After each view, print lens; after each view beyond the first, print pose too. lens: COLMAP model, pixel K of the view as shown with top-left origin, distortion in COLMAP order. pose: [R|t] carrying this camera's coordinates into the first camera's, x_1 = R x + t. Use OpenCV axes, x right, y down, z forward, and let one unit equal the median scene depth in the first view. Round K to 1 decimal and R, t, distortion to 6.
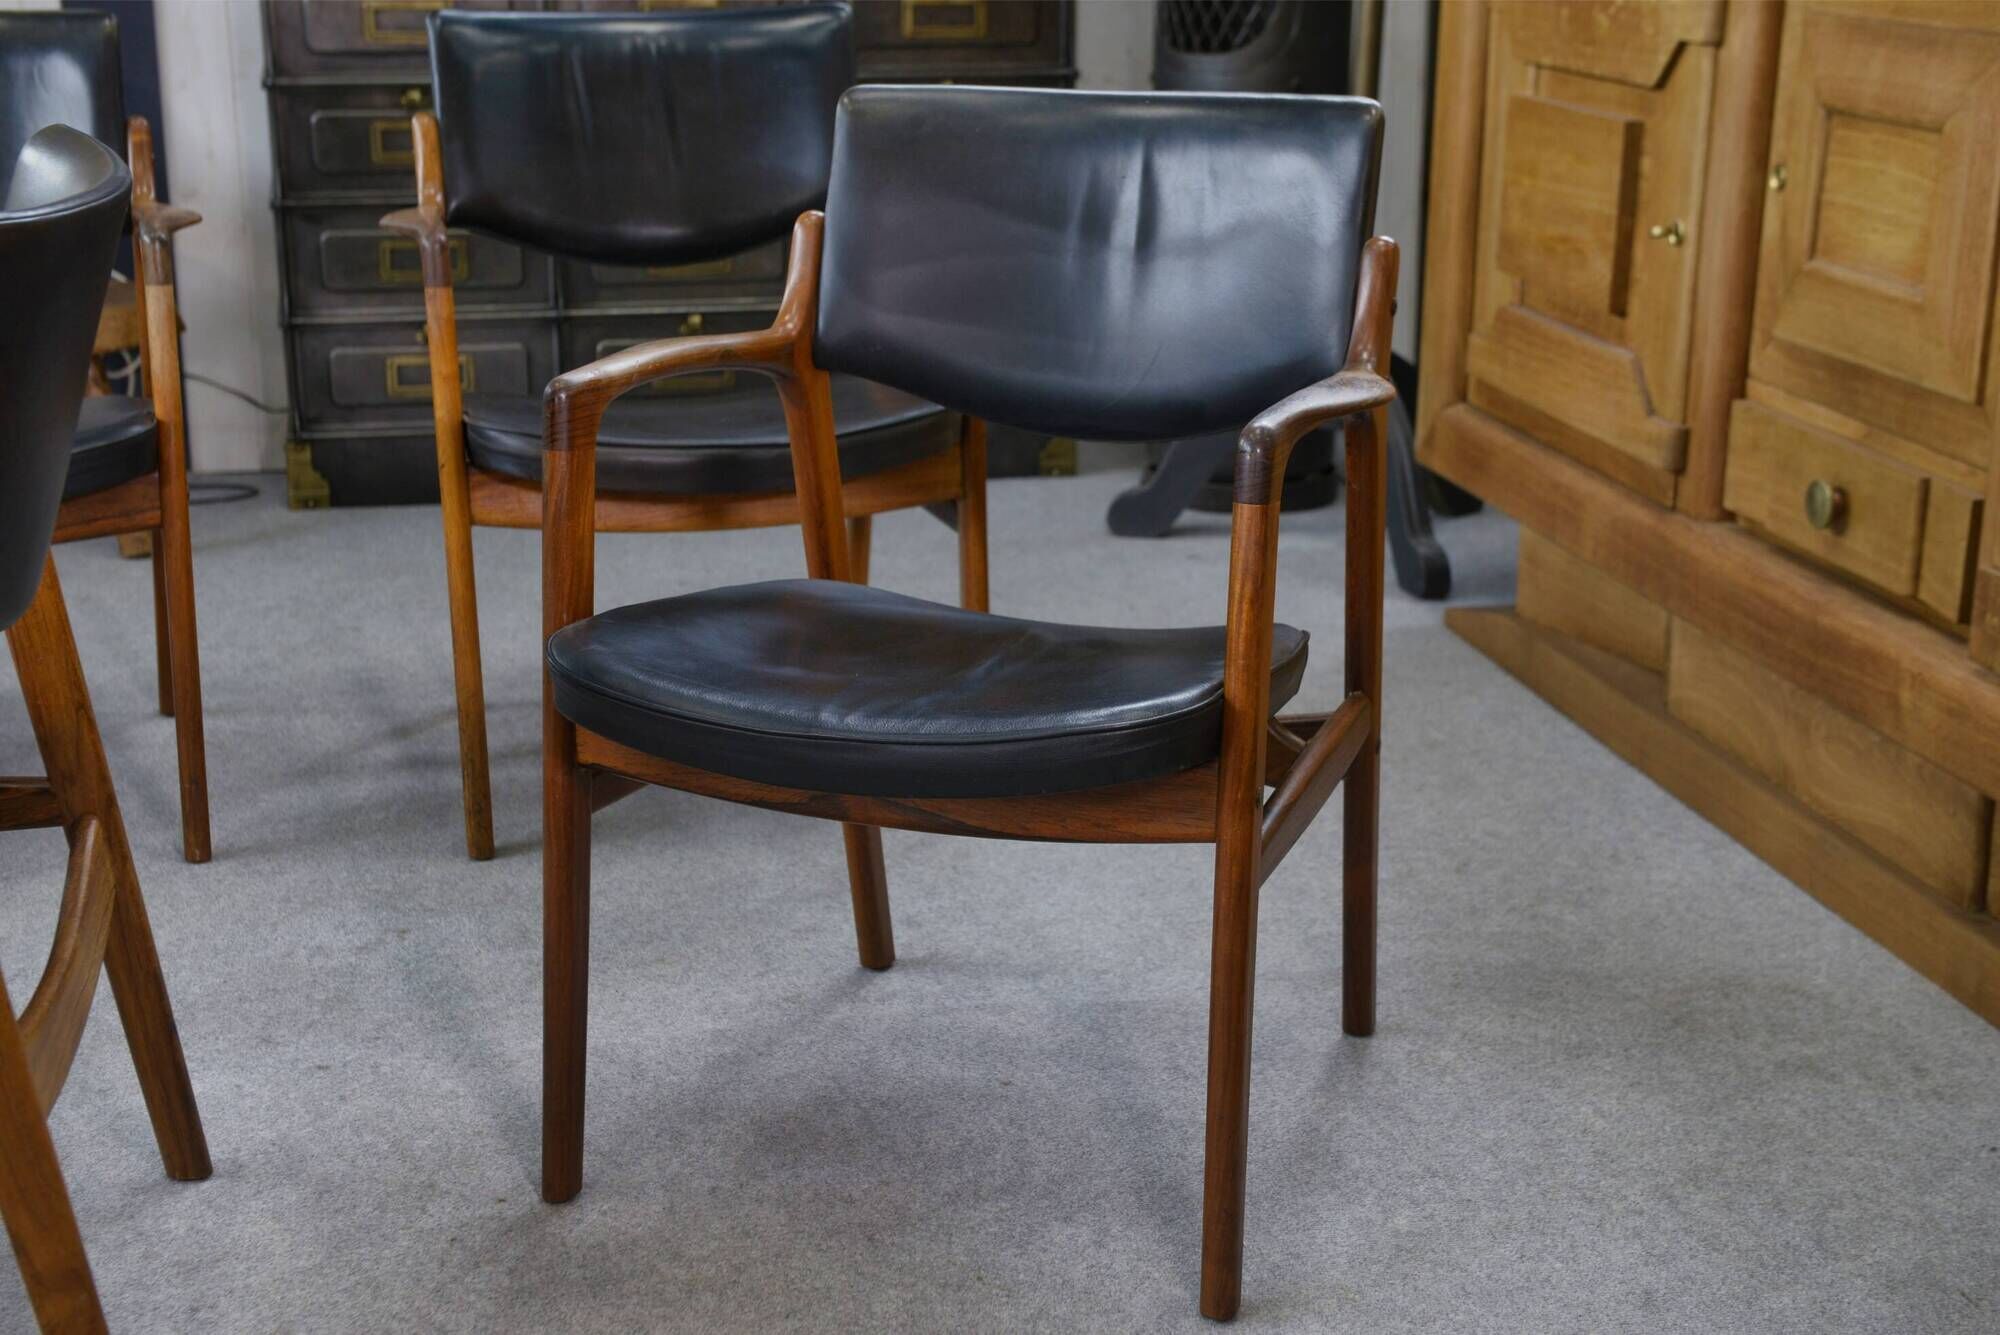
lens RADIAL K [[3028.0, 0, 1010.6], [0, 3028.0, 668.4], [0, 0, 1]] dist [0.135767, 0.000000]
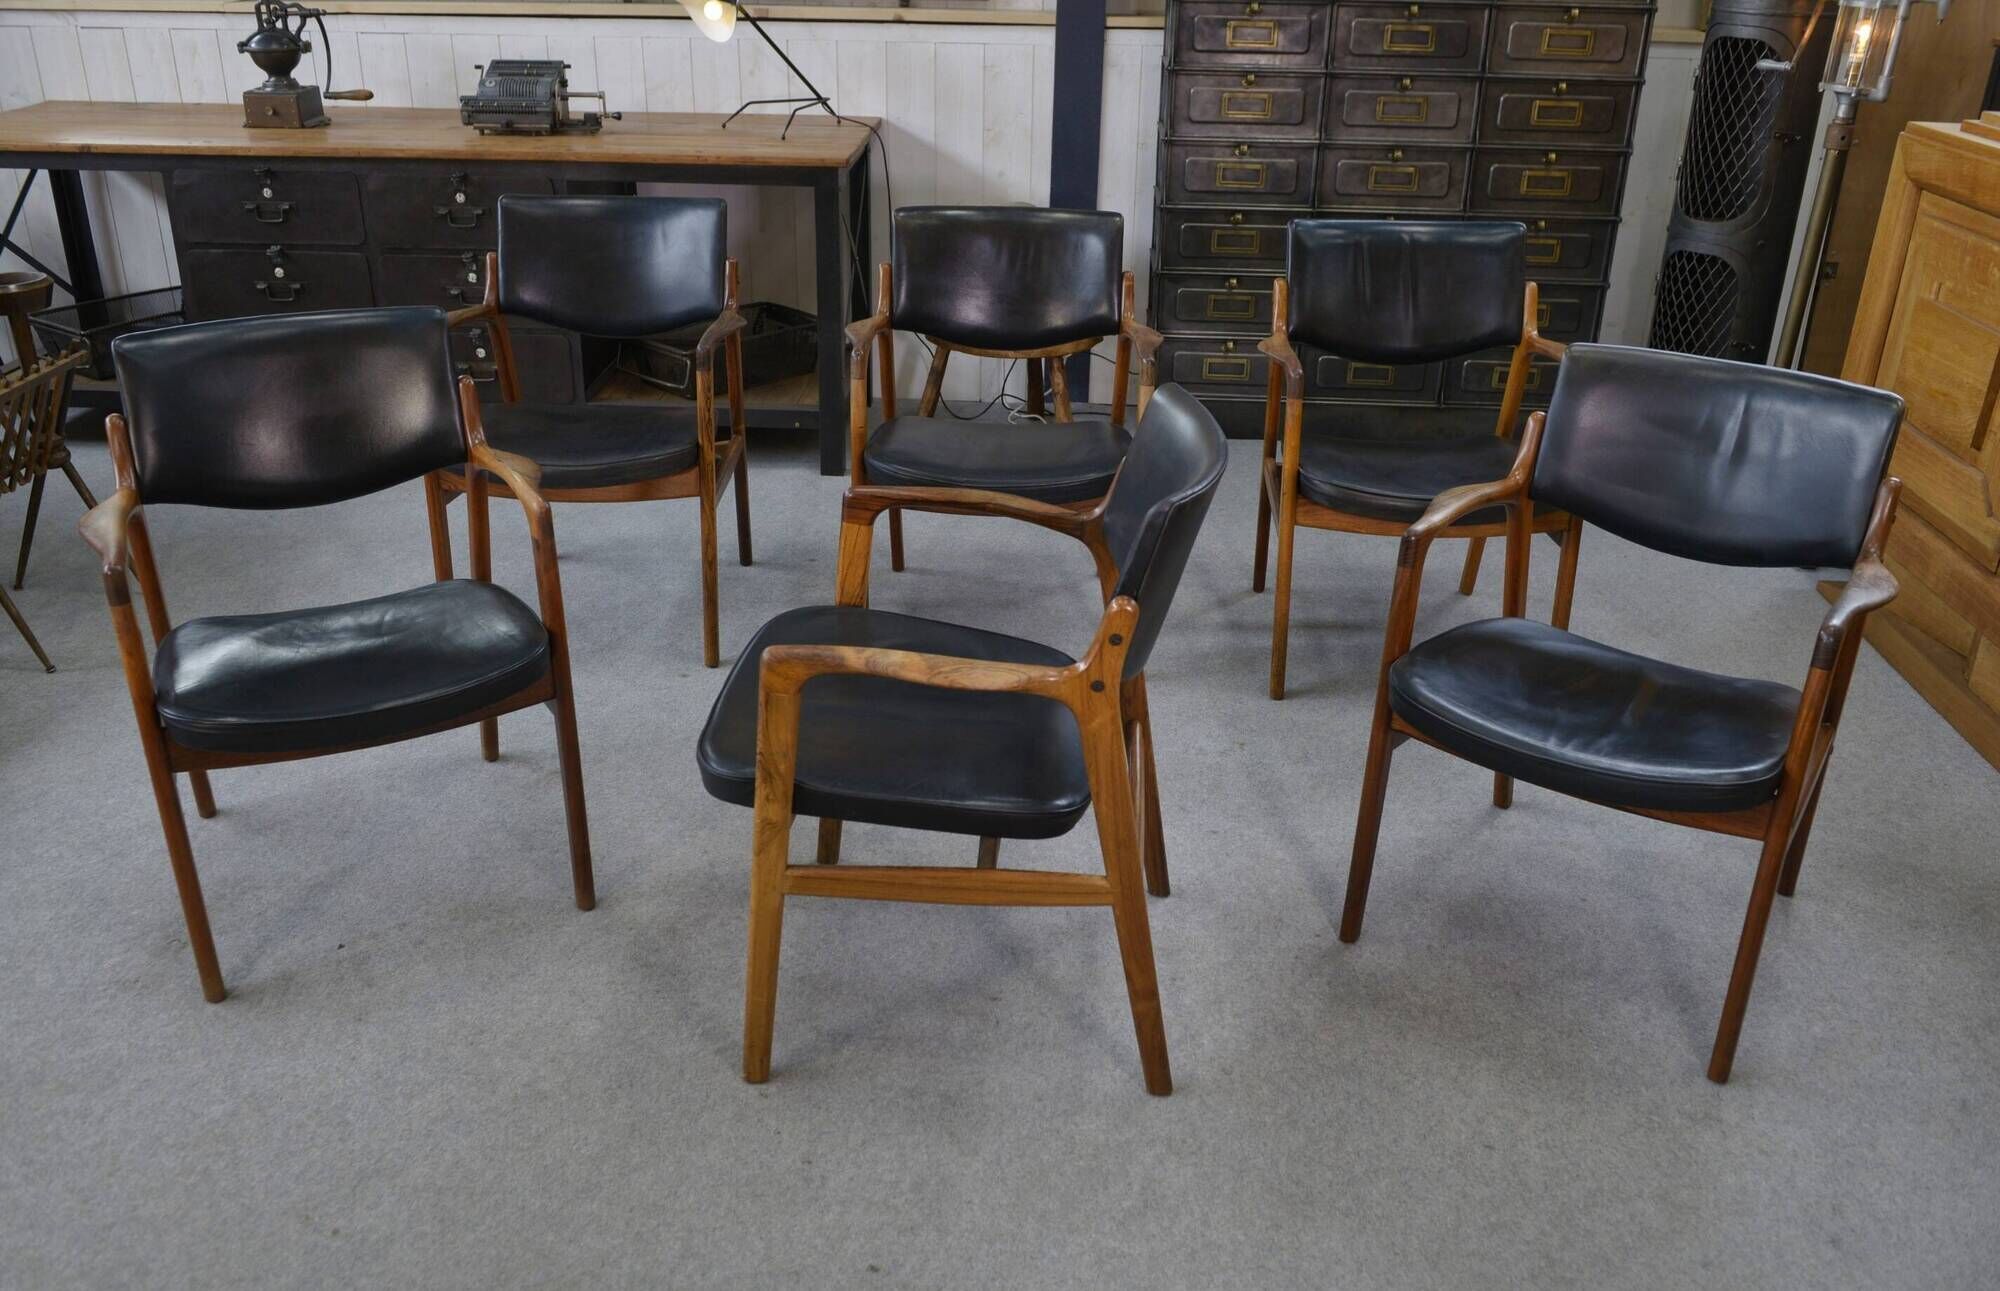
lens RADIAL K [[1691.8, 0, 993.1], [0, 1691.8, 661.2], [0, 0, 1]] dist [-0.016470, -0.011390]
pose [[0.965972, 0.123023, -0.227514, -0.121111], [-0.085859, 0.982278, 0.166607, -0.132911], [0.243978, -0.141404, 0.959416, -0.045238]]
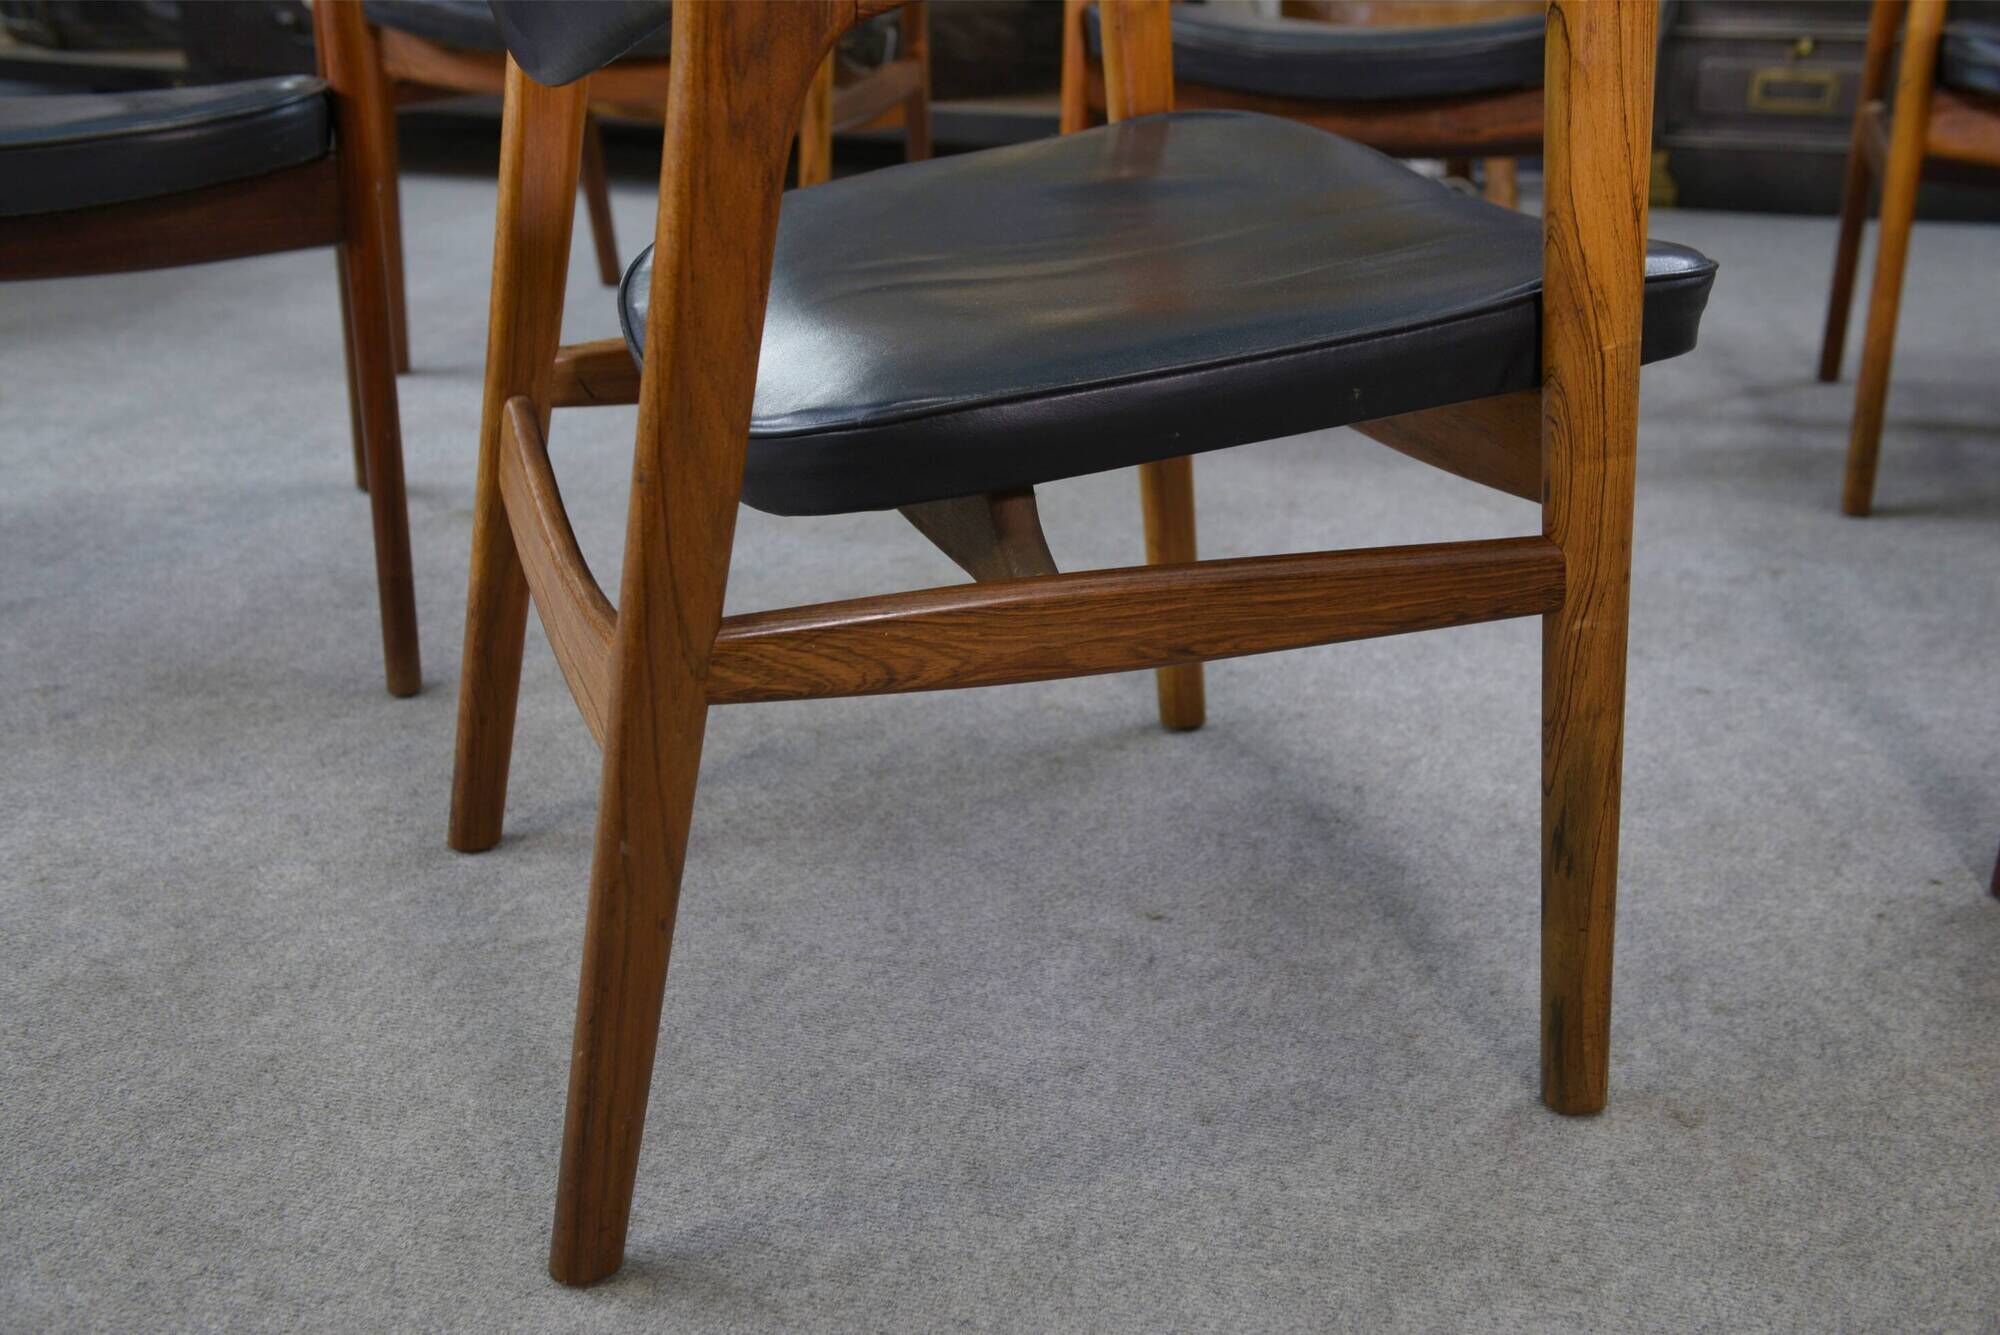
lens RADIAL K [[2141.9, 0, 998.0], [0, 2141.9, 670.4], [0, 0, 1]] dist [0.054858, 0.000000]
pose [[0.887403, 0.183506, -0.422897, -0.130419], [-0.136859, 0.980869, 0.138442, 0.059252], [0.440211, -0.064977, 0.895540, 0.302055]]
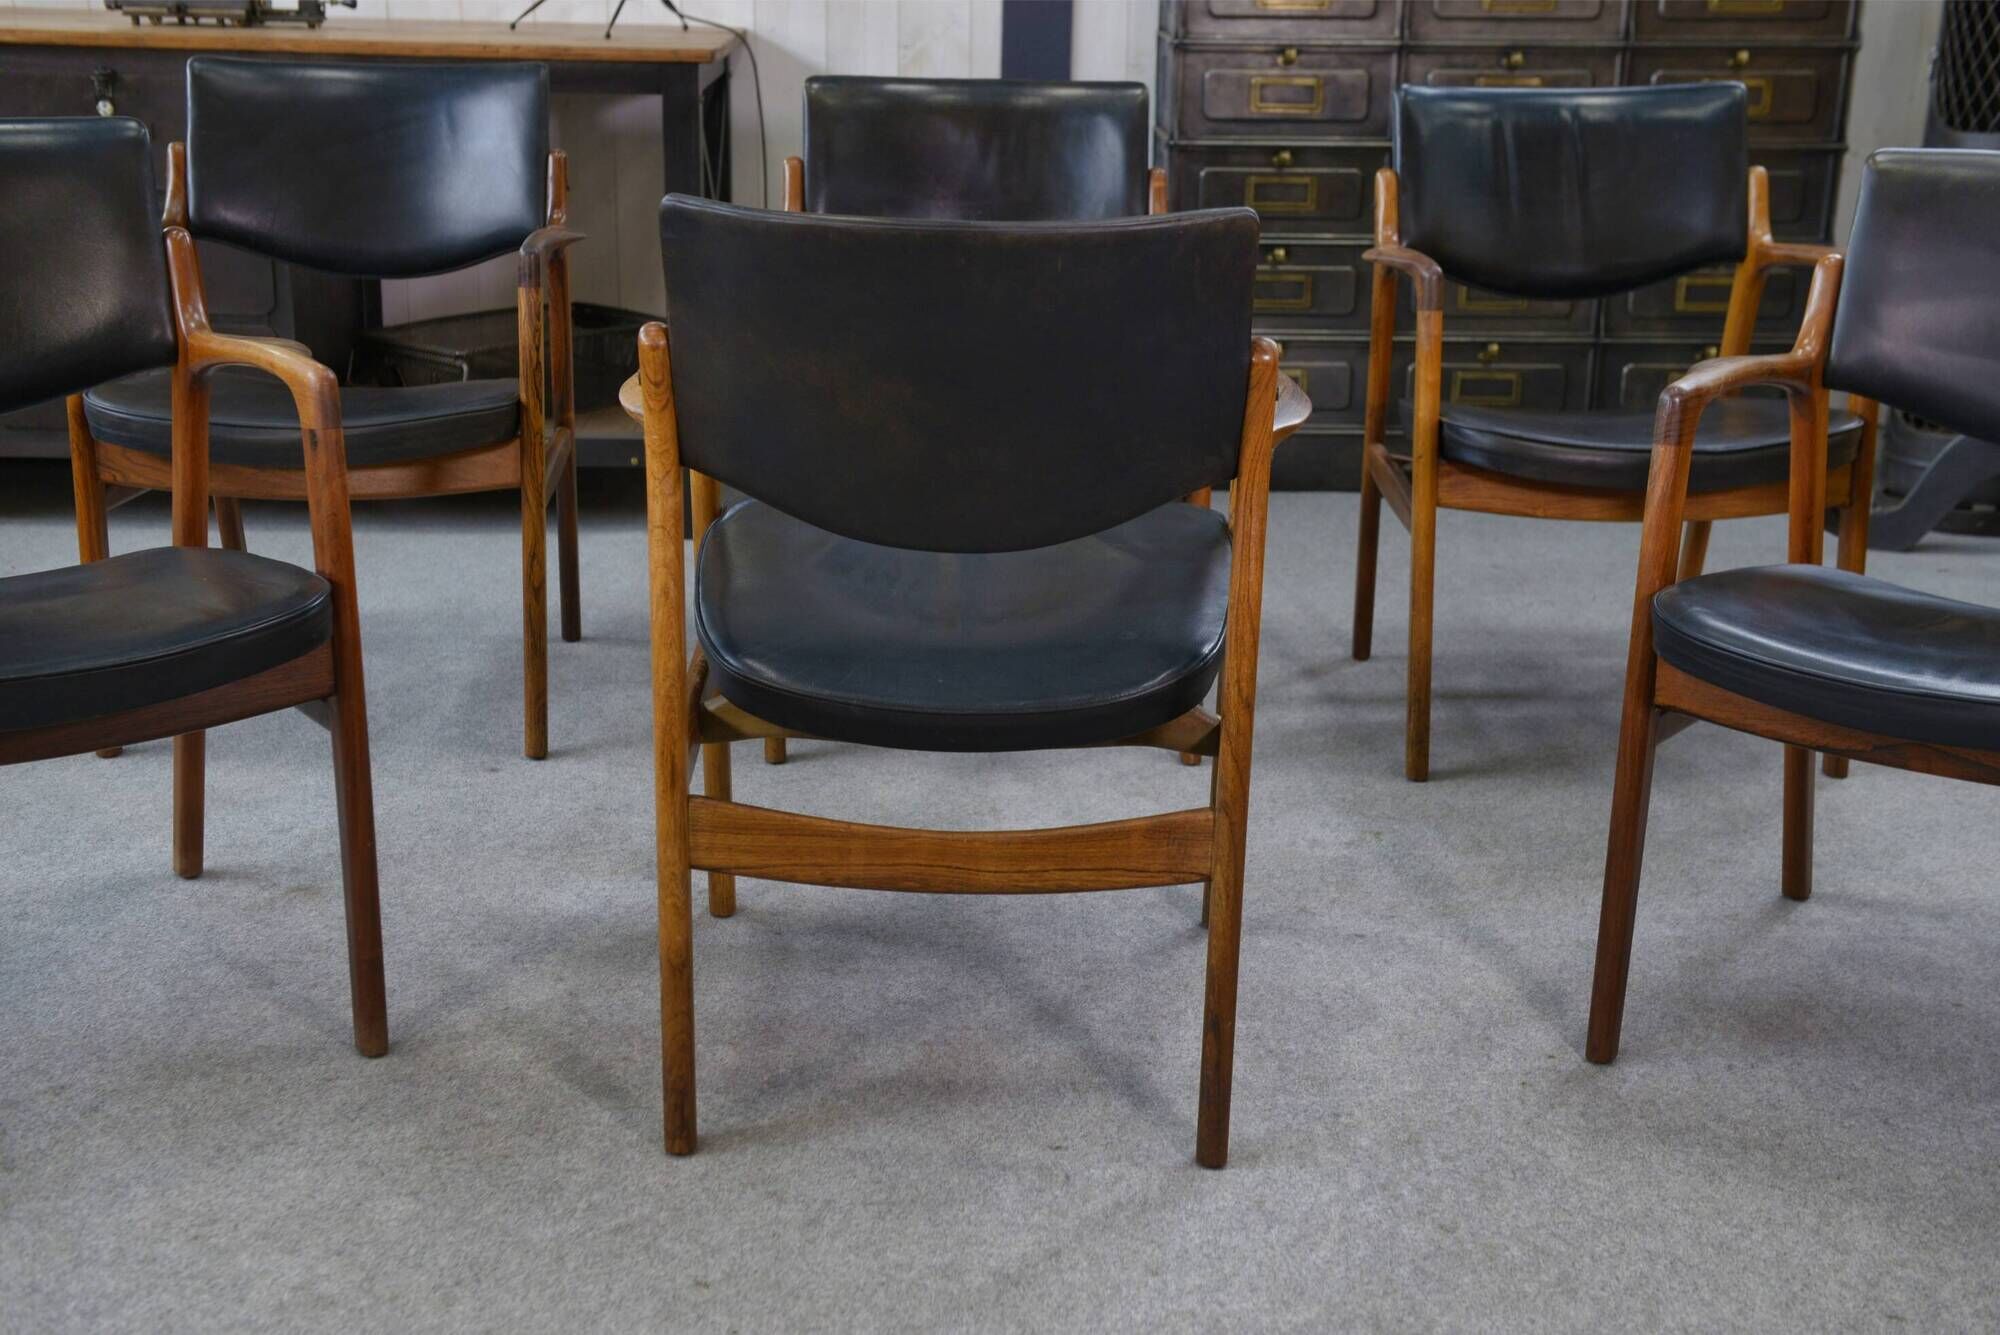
lens RADIAL K [[2545.3, 0, 1005.7], [0, 2545.3, 669.2], [0, 0, 1]] dist [0.114289, 0.000000]
pose [[0.982441, 0.068429, -0.173574, -0.180427], [-0.067022, 0.997654, 0.013964, 0.016612], [0.174122, -0.002085, 0.984722, -0.042503]]
